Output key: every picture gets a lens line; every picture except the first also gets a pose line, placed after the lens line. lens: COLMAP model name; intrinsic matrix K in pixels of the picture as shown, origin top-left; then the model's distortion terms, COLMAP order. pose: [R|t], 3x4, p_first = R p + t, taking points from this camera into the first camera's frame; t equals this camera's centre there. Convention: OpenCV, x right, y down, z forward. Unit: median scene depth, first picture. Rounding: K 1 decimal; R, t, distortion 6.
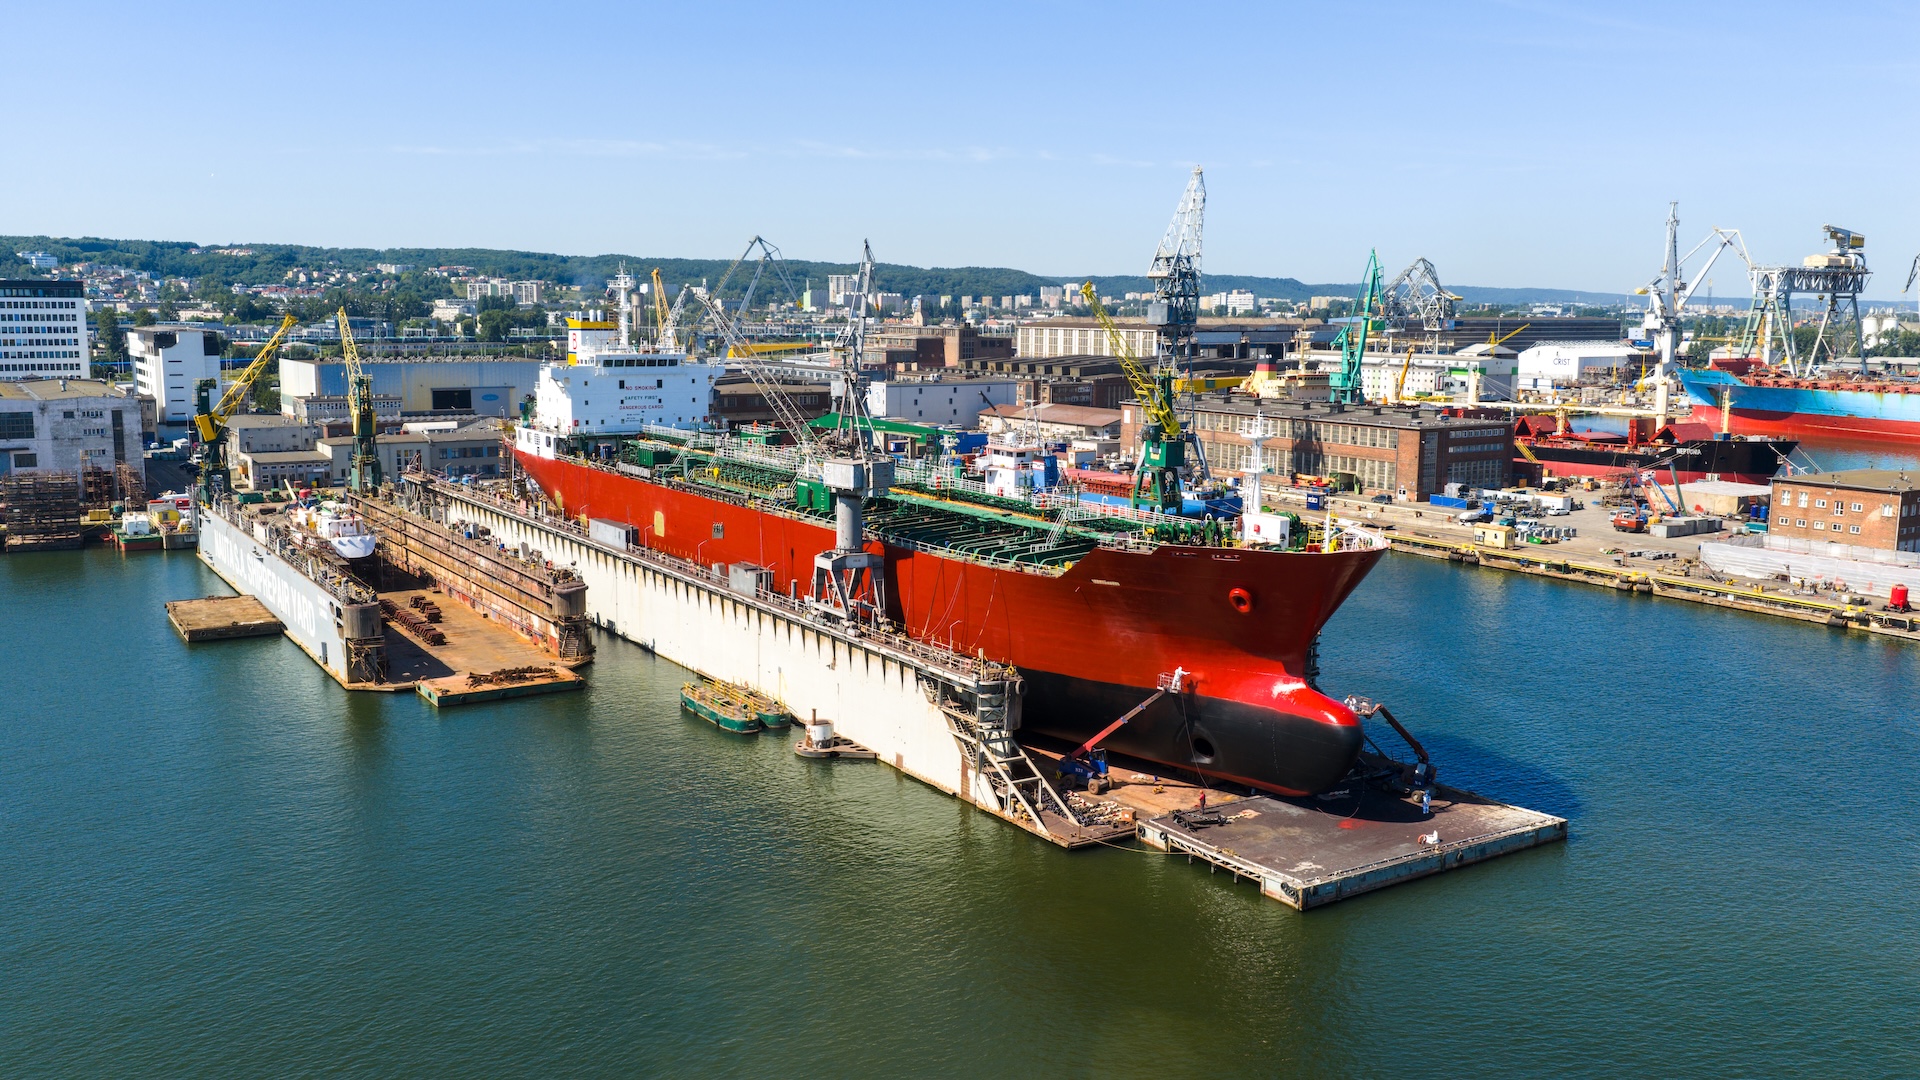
lens RADIAL K [[1592.5, 0, 961.1], [0, 1592.5, 541.8], [0, 0, 1]] dist [0.025371, -0.036896]
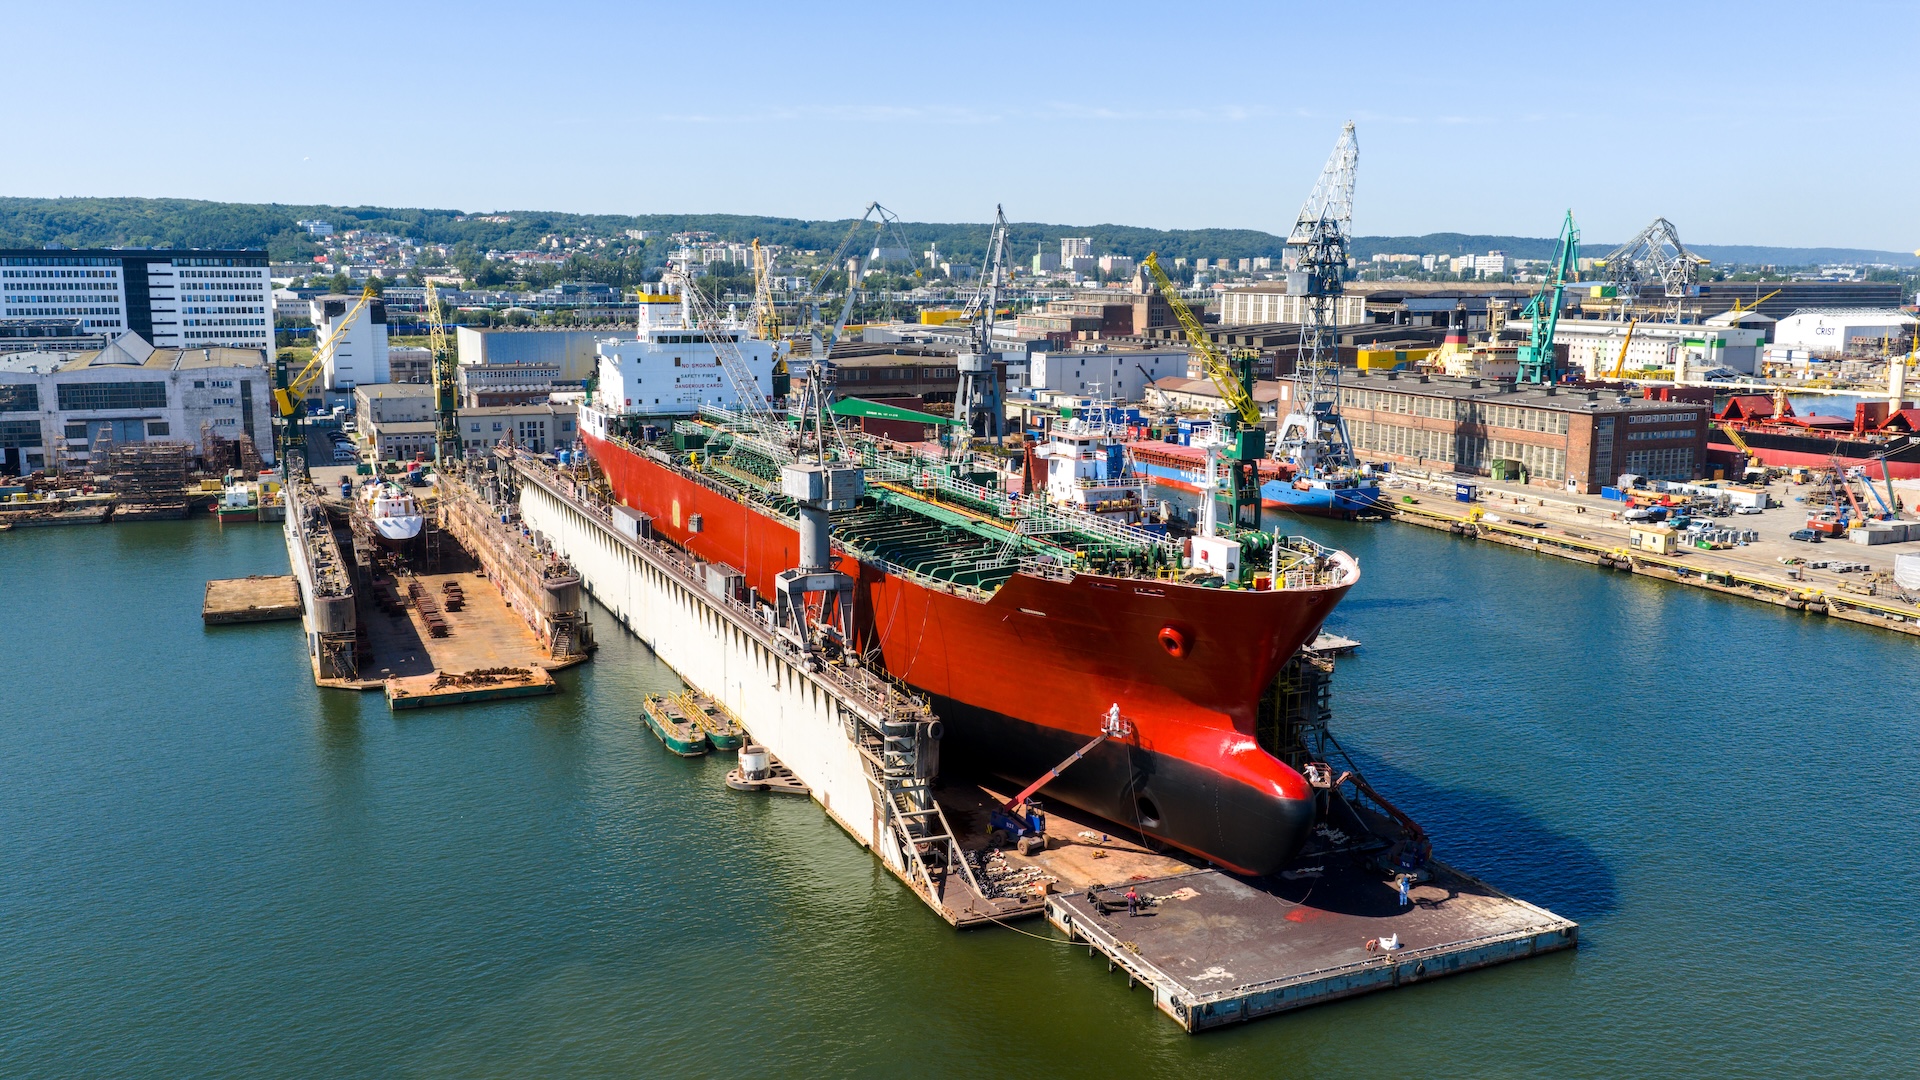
lens RADIAL K [[1592.5, 0, 962.0], [0, 1592.5, 540.1], [0, 0, 1]] dist [0.025371, -0.036896]
pose [[0.988431, 0.023326, -0.149867, 0.092079], [-0.020060, 0.999528, 0.023269, -0.016445], [0.150339, -0.019993, 0.988432, 0.076595]]
